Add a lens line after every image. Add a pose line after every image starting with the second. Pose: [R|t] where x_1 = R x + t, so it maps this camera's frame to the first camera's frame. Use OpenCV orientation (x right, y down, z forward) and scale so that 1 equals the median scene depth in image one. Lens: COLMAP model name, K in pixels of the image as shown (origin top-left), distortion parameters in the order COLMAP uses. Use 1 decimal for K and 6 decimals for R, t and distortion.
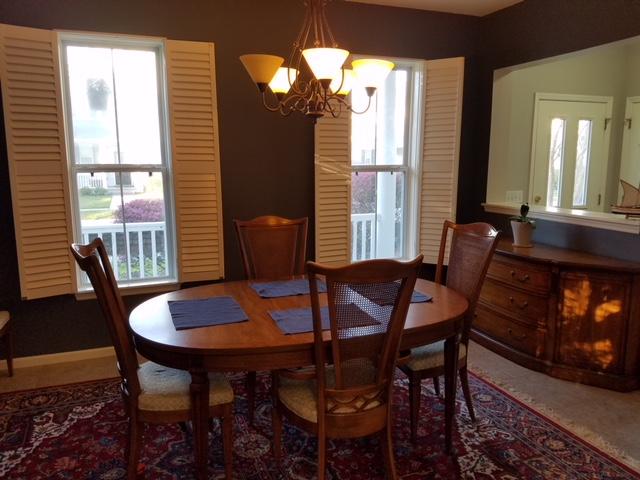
lens RADIAL K [[492.3, 0, 319.3], [0, 492.3, 240.2], [0, 0, 1]] dist [0.011726, 0.001792]
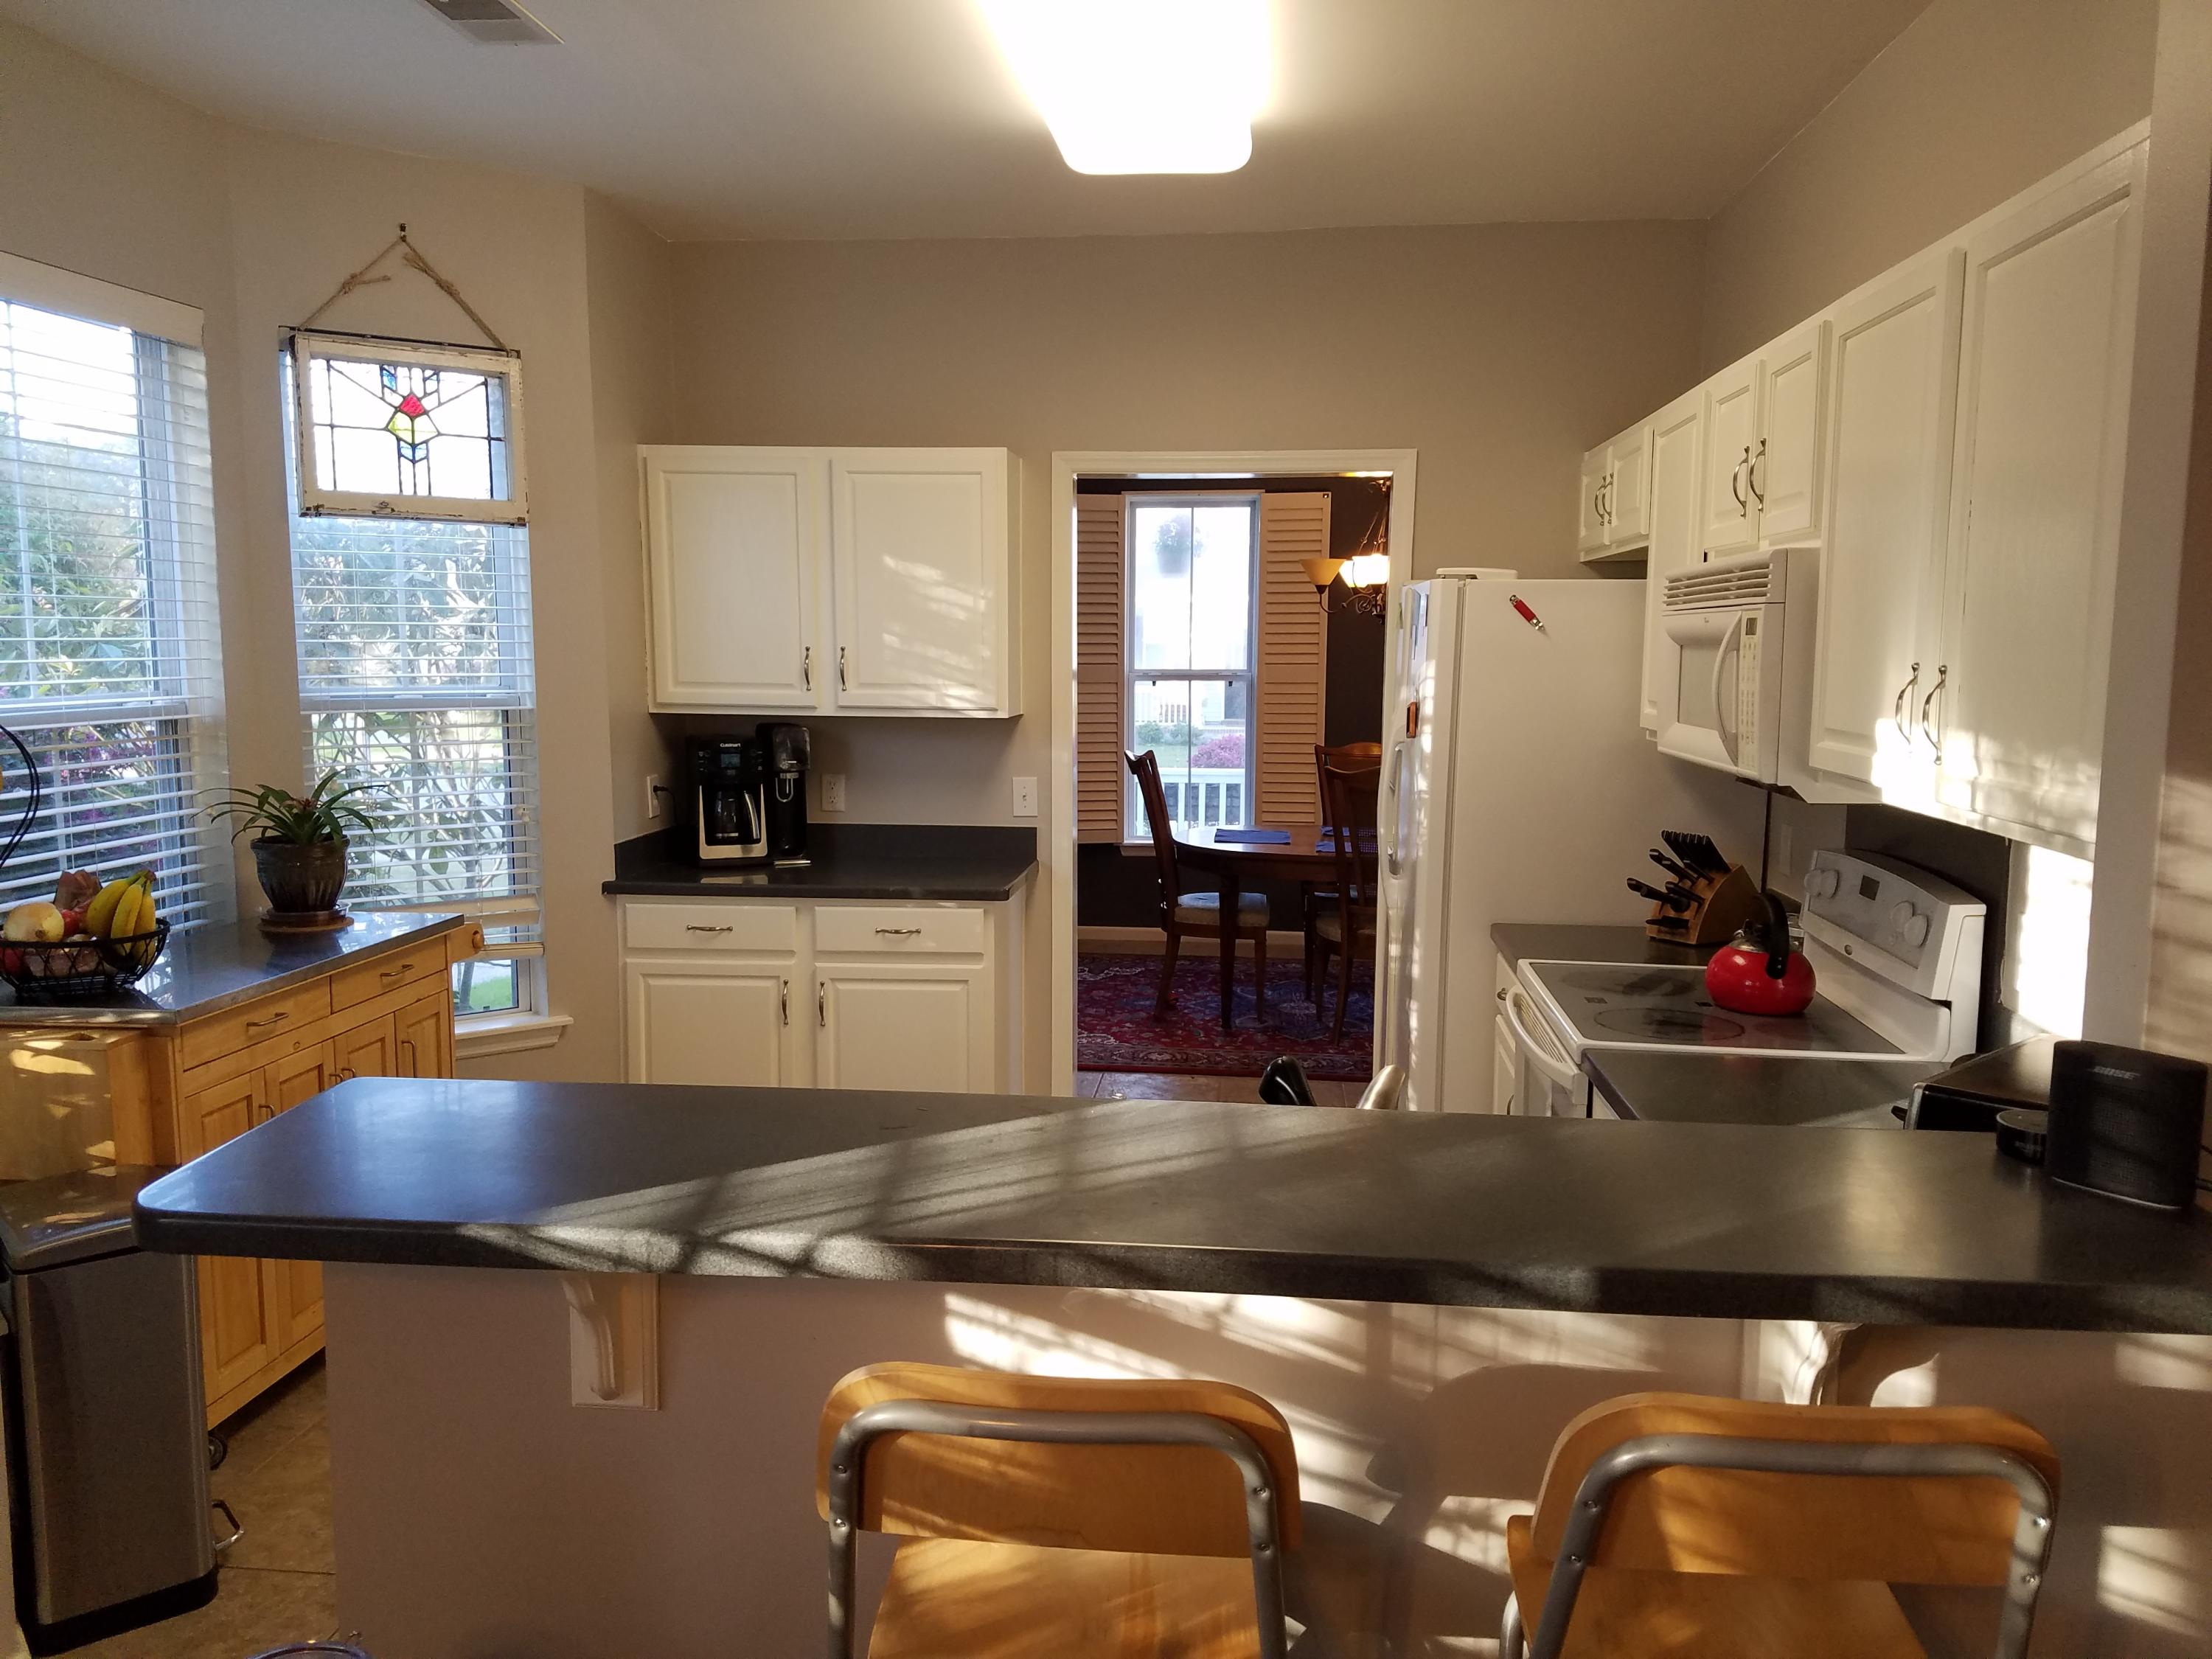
lens RADIAL K [[1701.5, 0, 1106.7], [0, 1701.5, 833.6], [0, 0, 1]] dist [0.011726, 0.001792]
pose [[0.892595, 0.053714, -0.447648, 0.604946], [-0.077587, 0.996366, -0.035150, 0.178320], [0.444134, 0.066106, 0.893519, -1.240137]]
